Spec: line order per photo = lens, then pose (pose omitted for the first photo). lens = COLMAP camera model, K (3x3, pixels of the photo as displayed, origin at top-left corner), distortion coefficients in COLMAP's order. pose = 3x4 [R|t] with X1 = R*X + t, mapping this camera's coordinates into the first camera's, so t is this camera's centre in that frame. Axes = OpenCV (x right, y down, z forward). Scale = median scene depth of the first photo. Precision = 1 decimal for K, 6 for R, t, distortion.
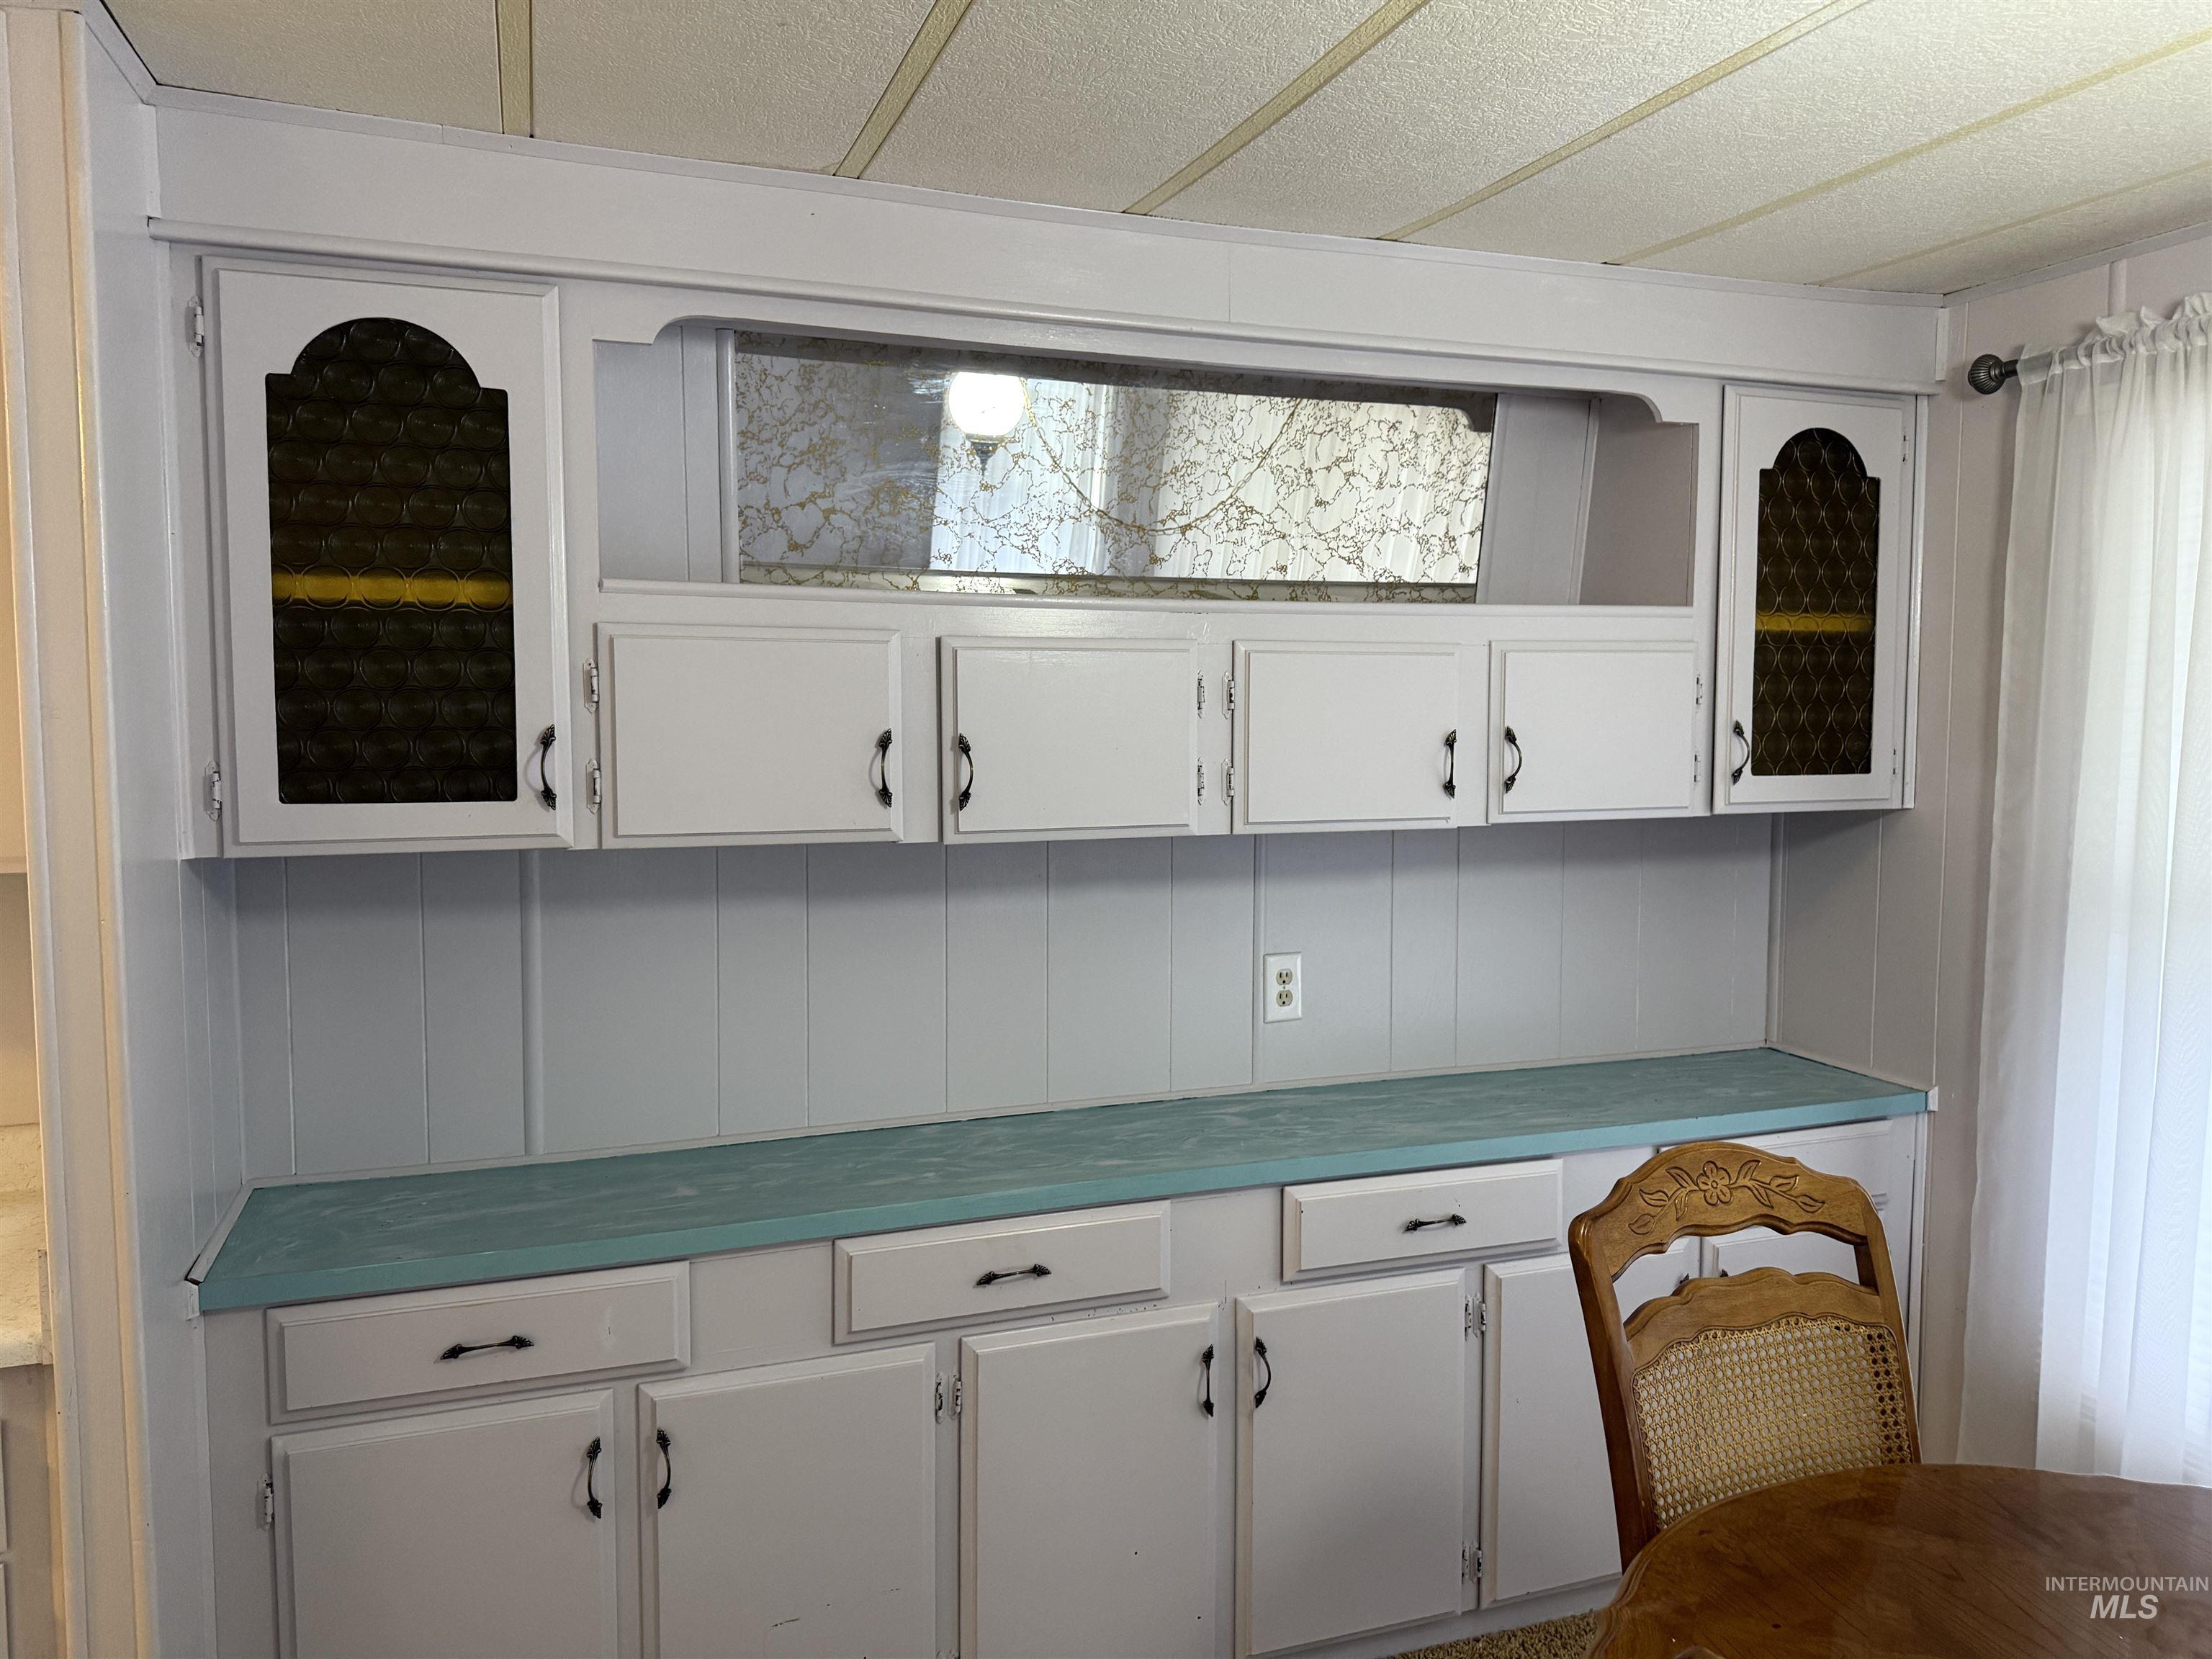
lens RADIAL K [[1577.2, 0, 1110.1], [0, 1577.2, 833.8], [0, 0, 1]] dist [0.027478, -0.035004]
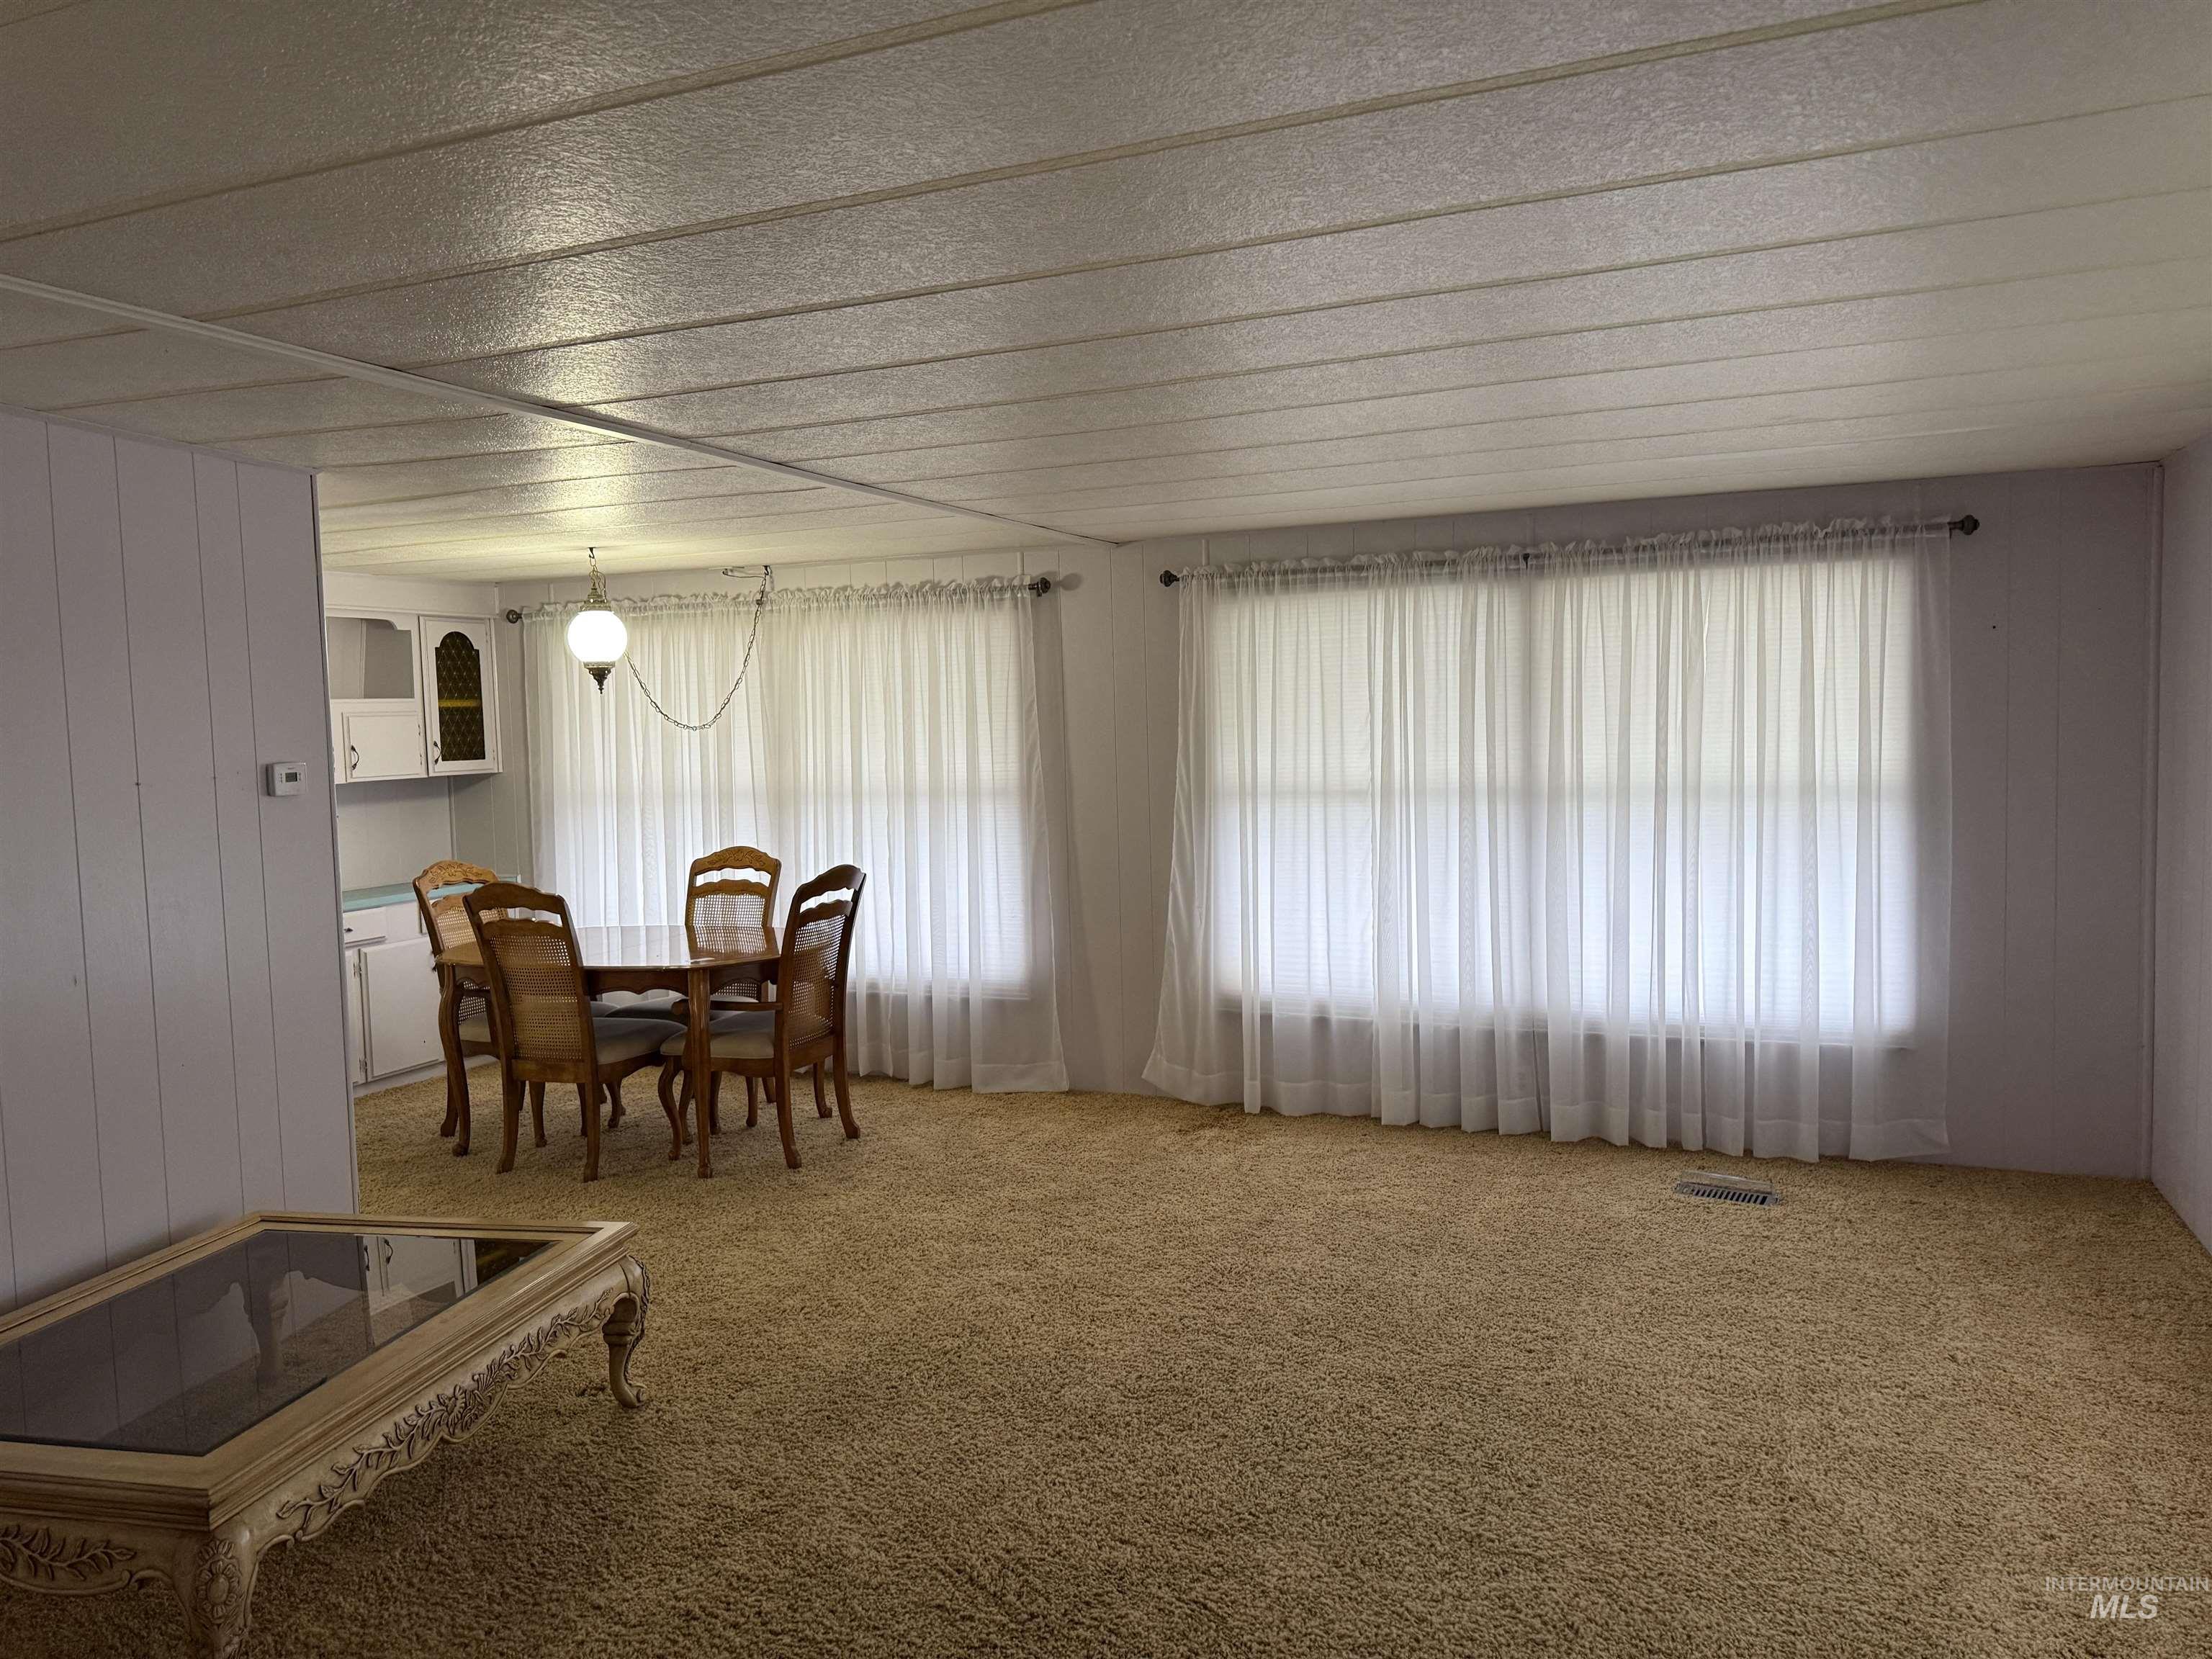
lens RADIAL K [[1577.2, 0, 1102.2], [0, 1577.2, 818.5], [0, 0, 1]] dist [0.027478, -0.035004]
pose [[0.683805, -0.064454, 0.726813, -0.775265], [0.082752, 0.996515, 0.010516, 0.122782], [-0.724958, 0.052954, 0.686755, -1.625343]]
